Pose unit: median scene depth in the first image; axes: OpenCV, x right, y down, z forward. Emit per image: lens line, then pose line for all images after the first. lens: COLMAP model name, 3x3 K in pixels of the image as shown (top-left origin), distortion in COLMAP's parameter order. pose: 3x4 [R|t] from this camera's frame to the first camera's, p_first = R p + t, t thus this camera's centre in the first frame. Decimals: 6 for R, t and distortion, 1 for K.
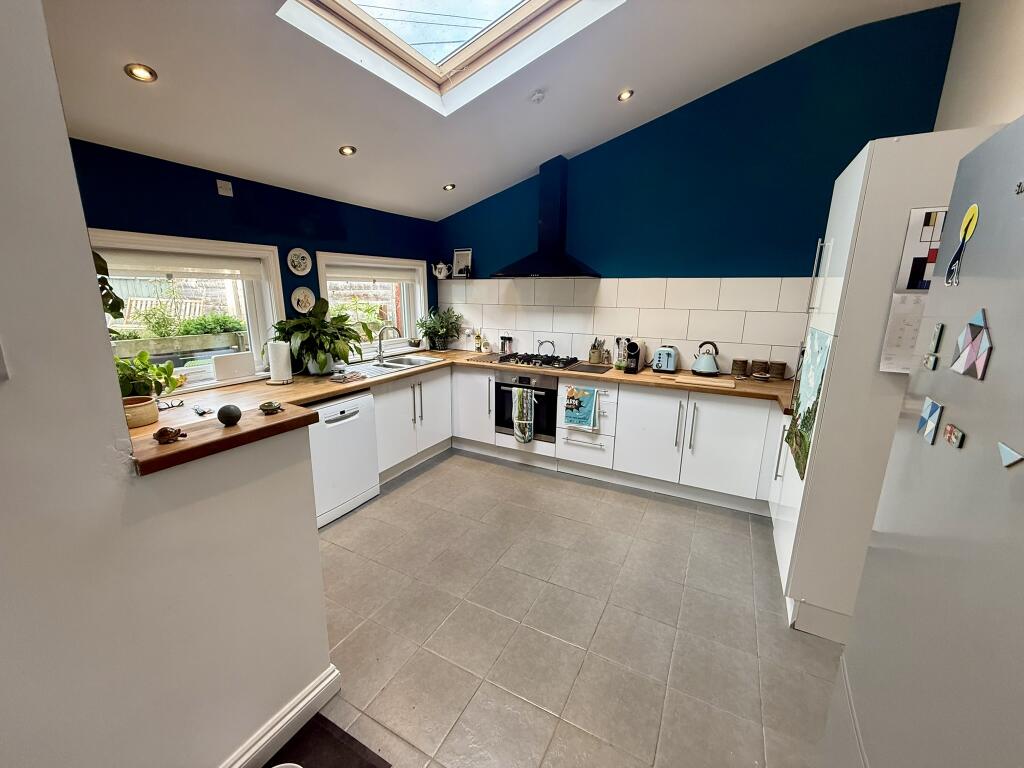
lens RADIAL K [[407.5, 0, 512.3], [0, 407.5, 383.8], [0, 0, 1]] dist [0.000668, -0.000040]
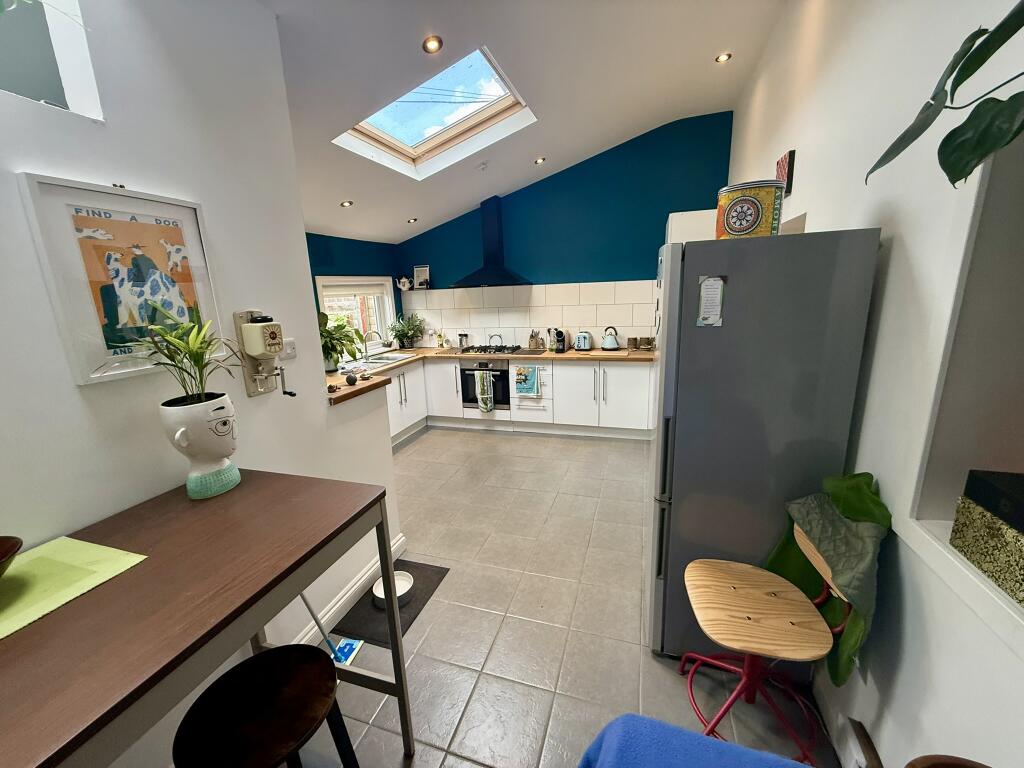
lens RADIAL K [[407.5, 0, 512.1], [0, 407.5, 383.2], [0, 0, 1]] dist [0.000668, -0.000040]
pose [[0.983427, -0.087085, 0.159020, -0.094969], [0.087034, 0.996179, 0.007301, 0.049965], [-0.159048, 0.006660, 0.987248, -0.328472]]
